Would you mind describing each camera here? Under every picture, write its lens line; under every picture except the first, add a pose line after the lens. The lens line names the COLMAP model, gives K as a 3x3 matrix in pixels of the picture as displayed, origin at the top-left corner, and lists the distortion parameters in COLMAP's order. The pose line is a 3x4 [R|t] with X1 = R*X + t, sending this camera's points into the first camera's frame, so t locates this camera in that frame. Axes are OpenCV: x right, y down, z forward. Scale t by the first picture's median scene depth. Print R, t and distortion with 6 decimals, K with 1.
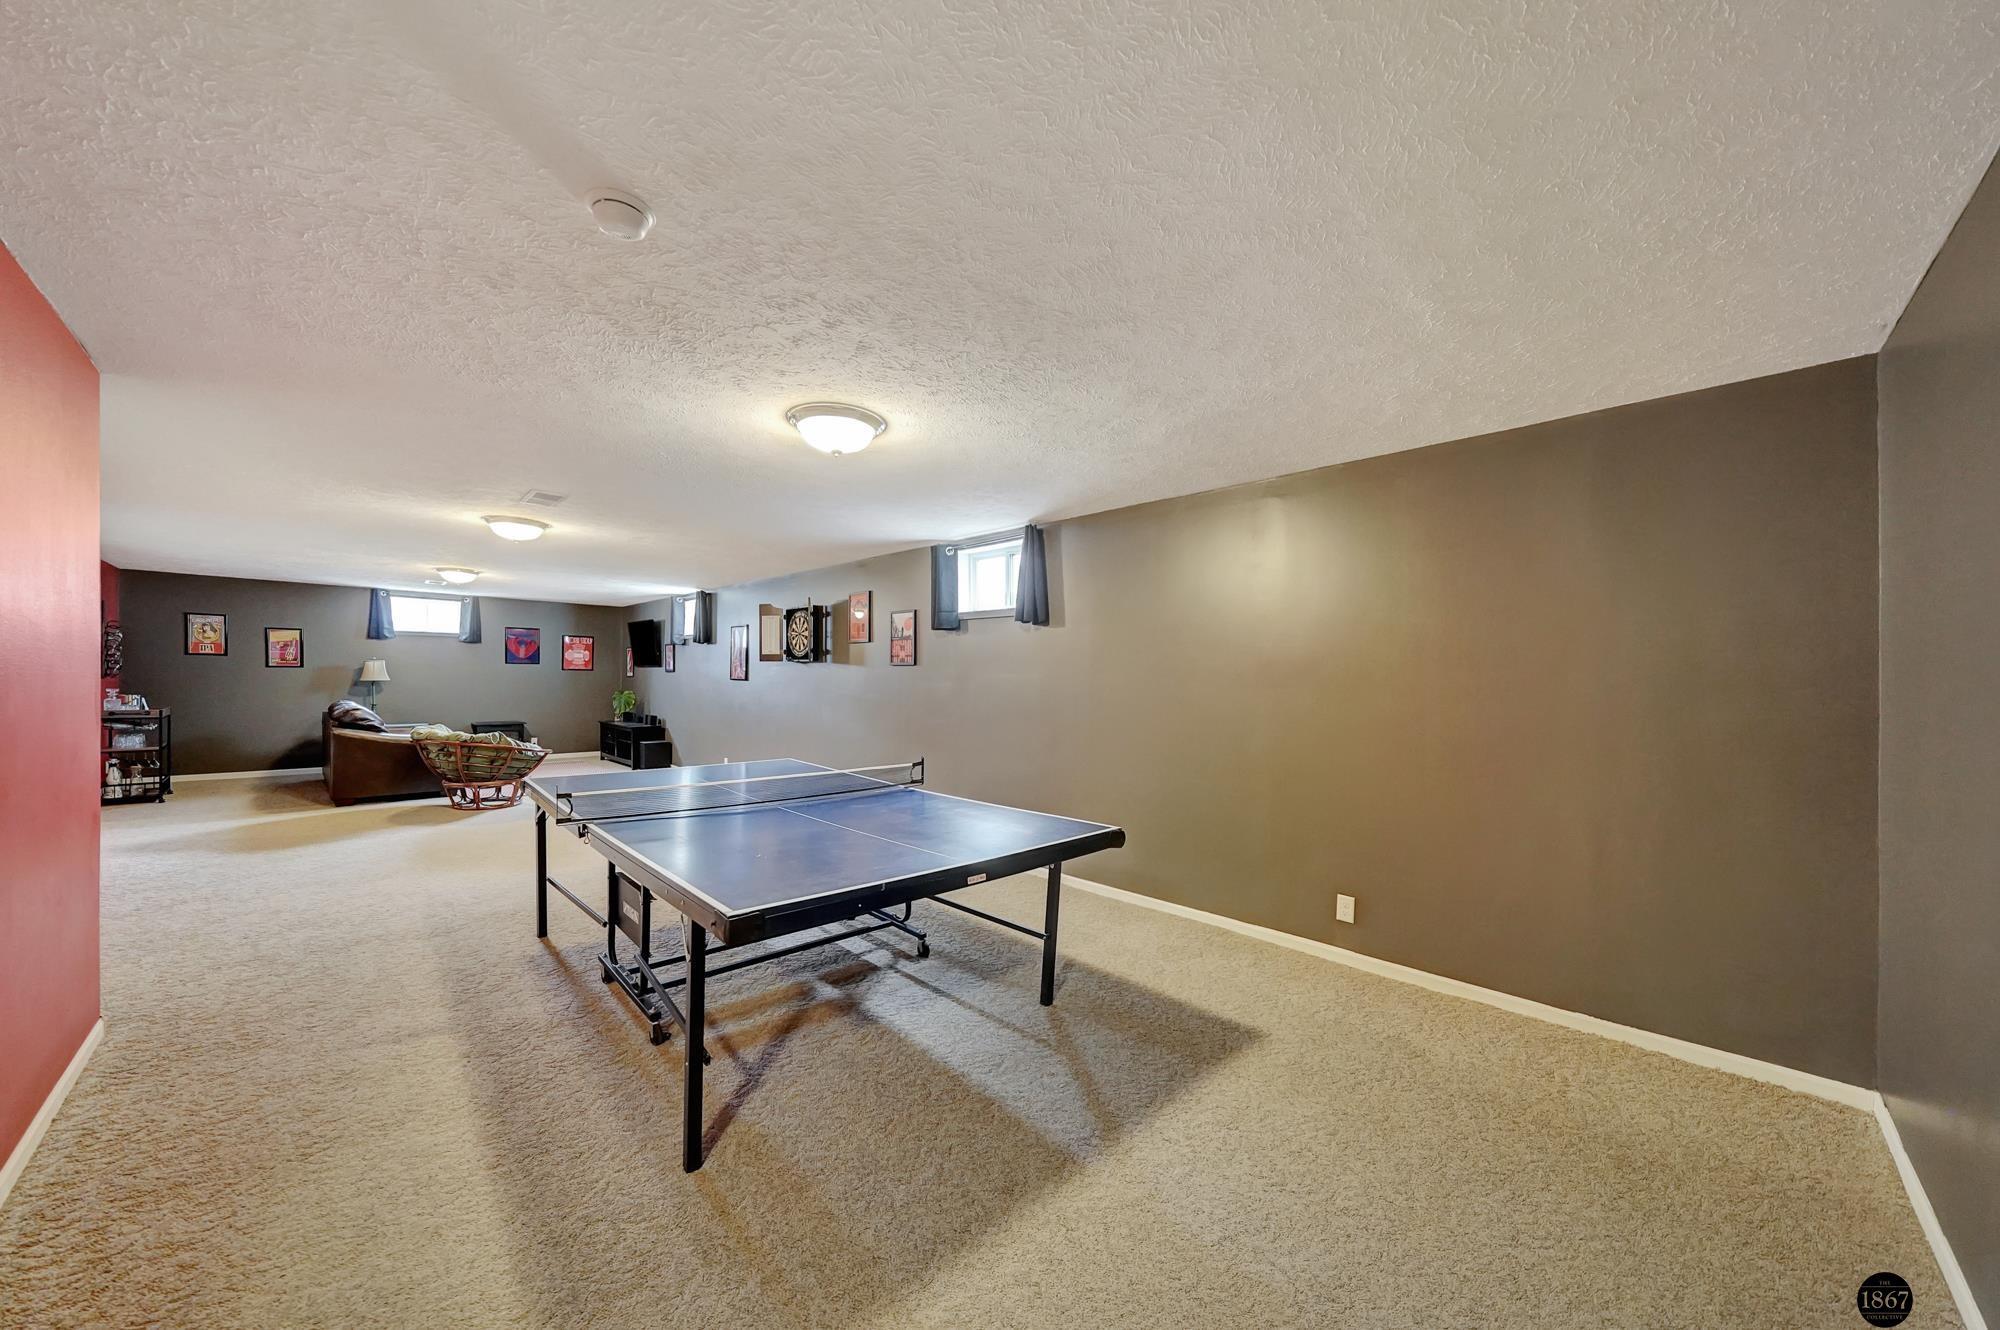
lens RADIAL K [[695.6, 0, 984.7], [0, 695.6, 675.6], [0, 0, 1]] dist [-0.003260, -0.000480]
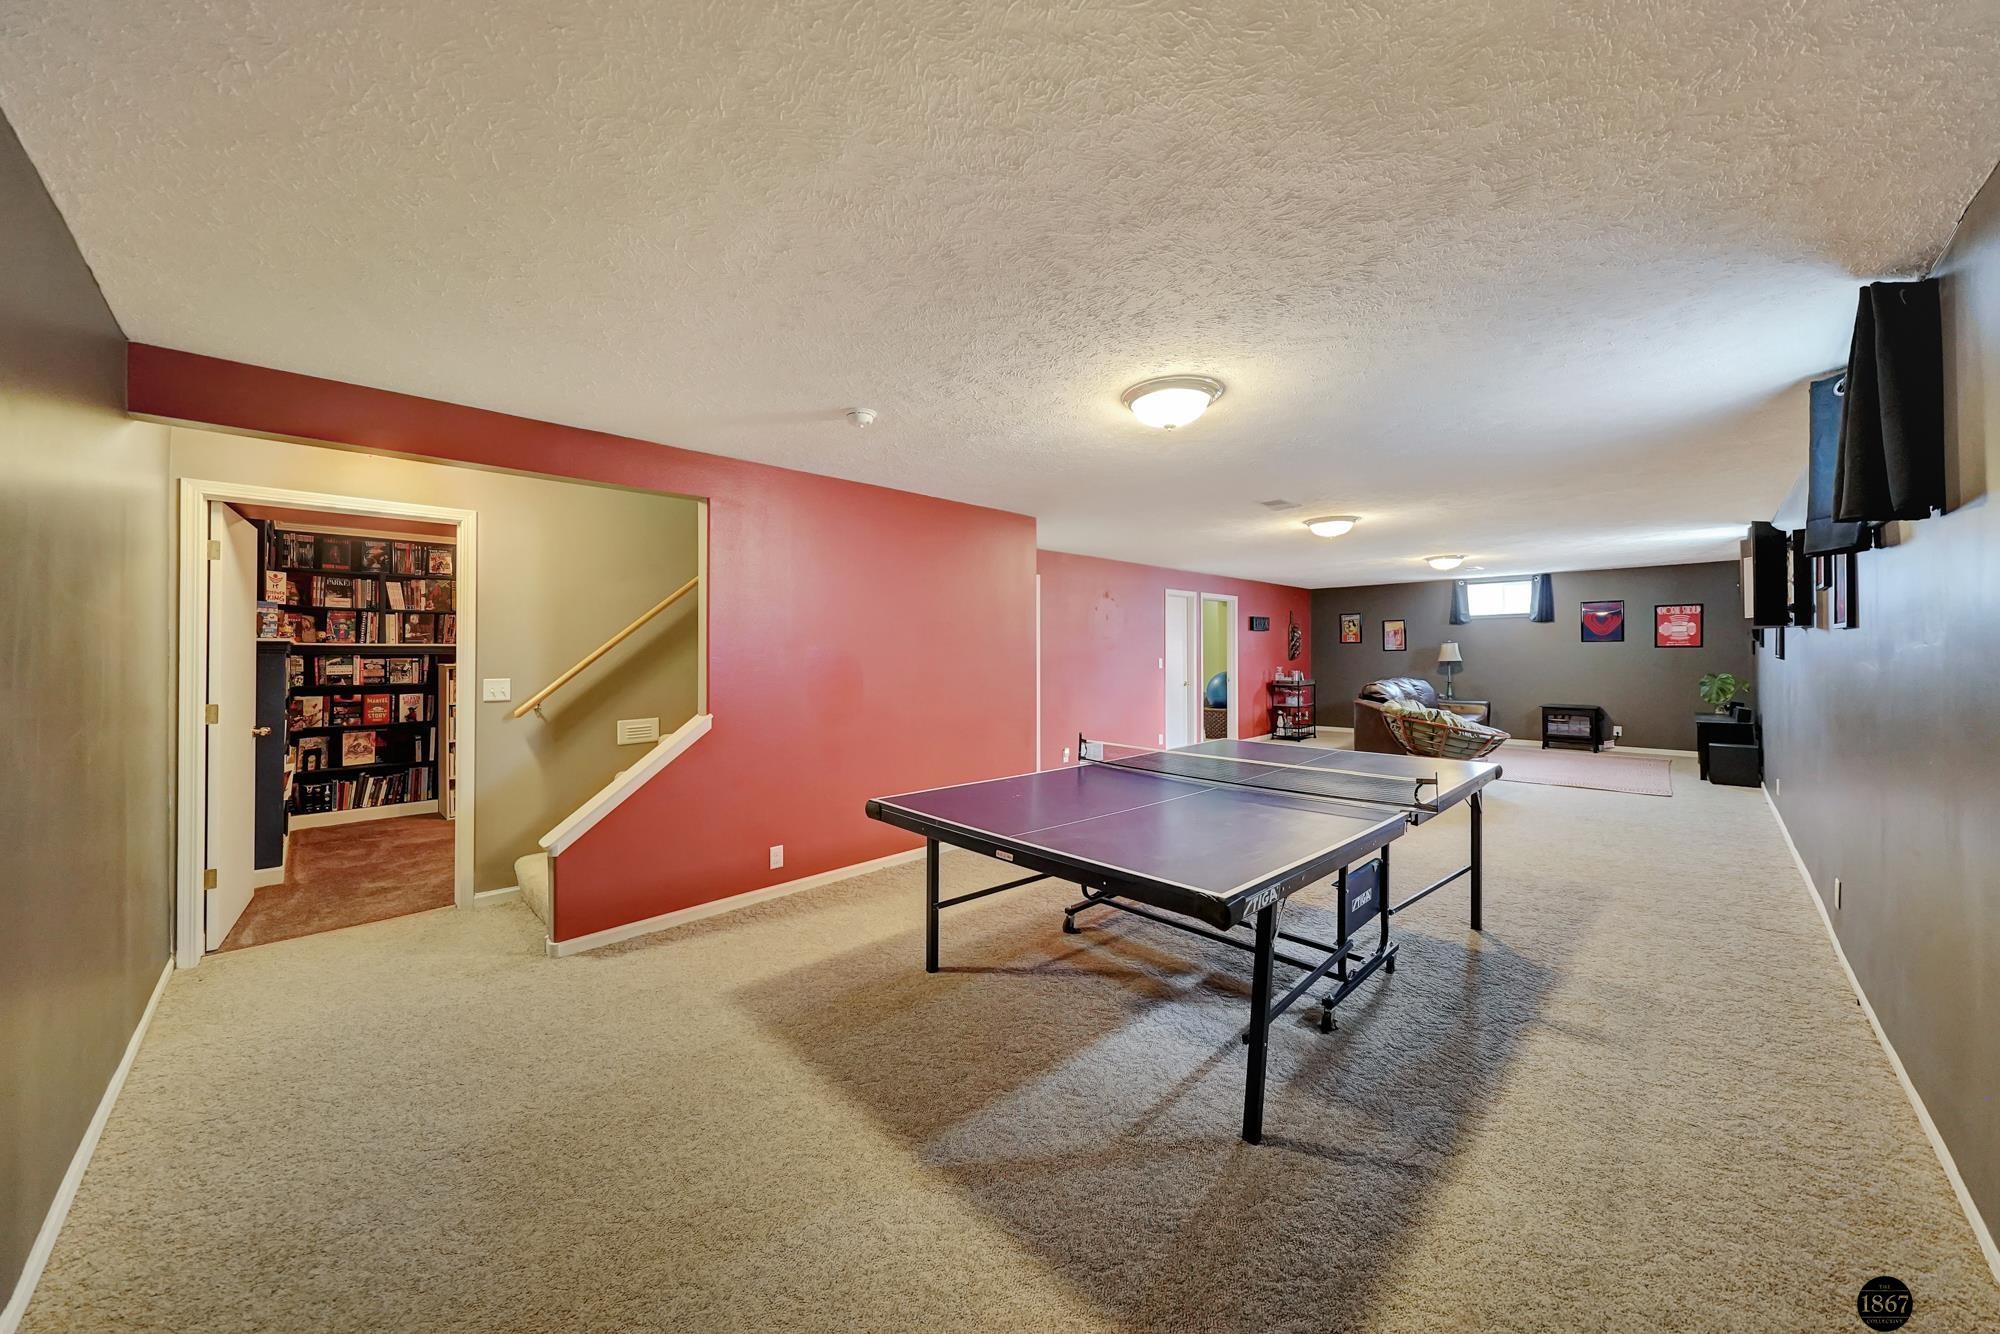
lens RADIAL K [[695.6, 0, 998.7], [0, 695.6, 646.3], [0, 0, 1]] dist [-0.003260, -0.000480]
pose [[0.013220, -0.023318, -0.999641, 0.307072], [0.008991, 0.999690, -0.023200, 0.003548], [0.999872, -0.008681, 0.013425, 0.299905]]
